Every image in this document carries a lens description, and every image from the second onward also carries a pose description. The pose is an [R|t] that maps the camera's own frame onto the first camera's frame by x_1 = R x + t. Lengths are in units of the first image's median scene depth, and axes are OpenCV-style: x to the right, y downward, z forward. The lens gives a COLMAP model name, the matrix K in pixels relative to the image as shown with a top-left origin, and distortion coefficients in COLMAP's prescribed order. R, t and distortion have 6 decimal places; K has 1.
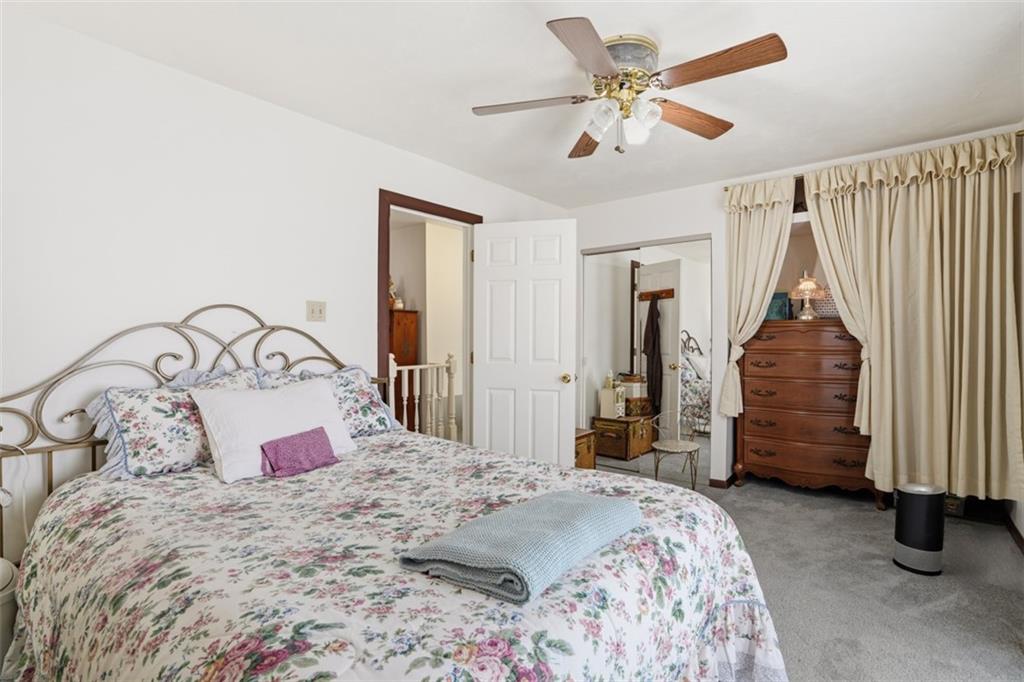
lens RADIAL K [[493.6, 0, 510.8], [0, 493.6, 333.7], [0, 0, 1]] dist [-0.048494, 0.000229]
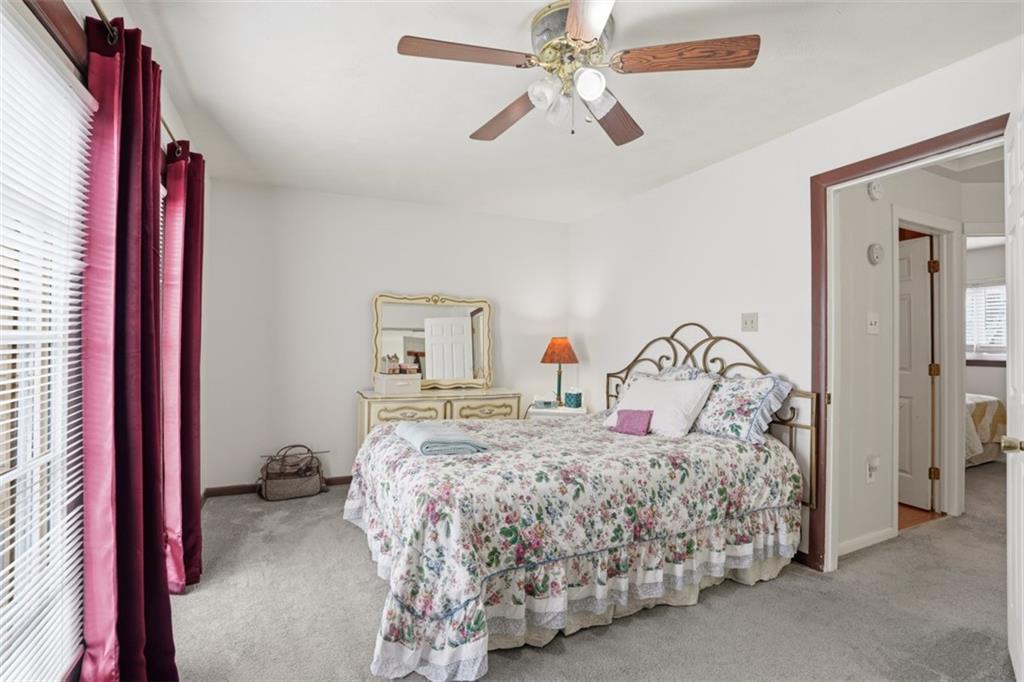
lens RADIAL K [[493.6, 0, 510.8], [0, 493.6, 333.7], [0, 0, 1]] dist [-0.048494, 0.000229]
pose [[-0.444385, -0.026276, -0.895451, 0.905429], [-0.003181, 0.999610, -0.027754, 0.013289], [0.895830, -0.009485, -0.444295, 1.103044]]
